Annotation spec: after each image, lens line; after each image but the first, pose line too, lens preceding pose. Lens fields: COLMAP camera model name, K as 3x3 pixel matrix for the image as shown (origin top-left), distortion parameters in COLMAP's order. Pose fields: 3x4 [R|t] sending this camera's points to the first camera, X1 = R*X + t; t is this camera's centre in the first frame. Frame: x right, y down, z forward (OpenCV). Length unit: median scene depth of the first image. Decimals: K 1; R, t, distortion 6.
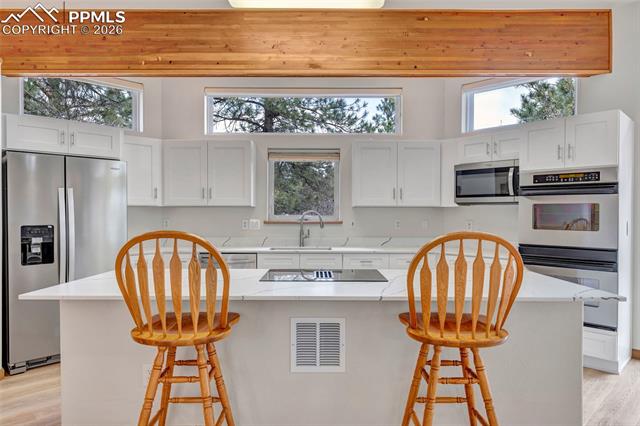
lens RADIAL K [[422.2, 0, 324.0], [0, 422.2, 213.5], [0, 0, 1]] dist [0.006495, -0.000844]
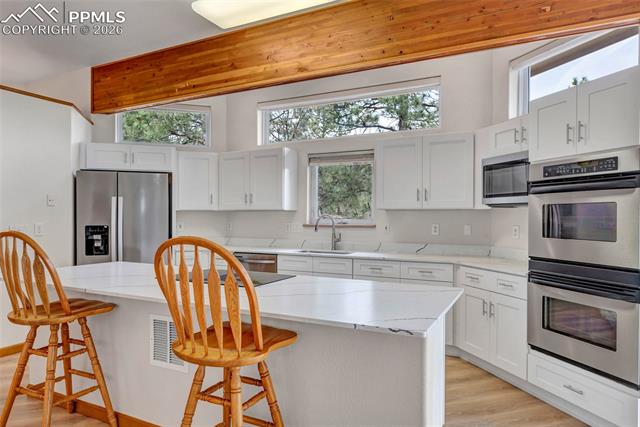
lens RADIAL K [[412.3, 0, 326.7], [0, 412.3, 214.2], [0, 0, 1]] dist [0.003642, -0.000093]
pose [[0.891289, -0.002330, -0.453429, 0.470718], [-0.000963, 0.999975, -0.007032, 0.000544], [0.453434, 0.006704, 0.891265, 0.157519]]
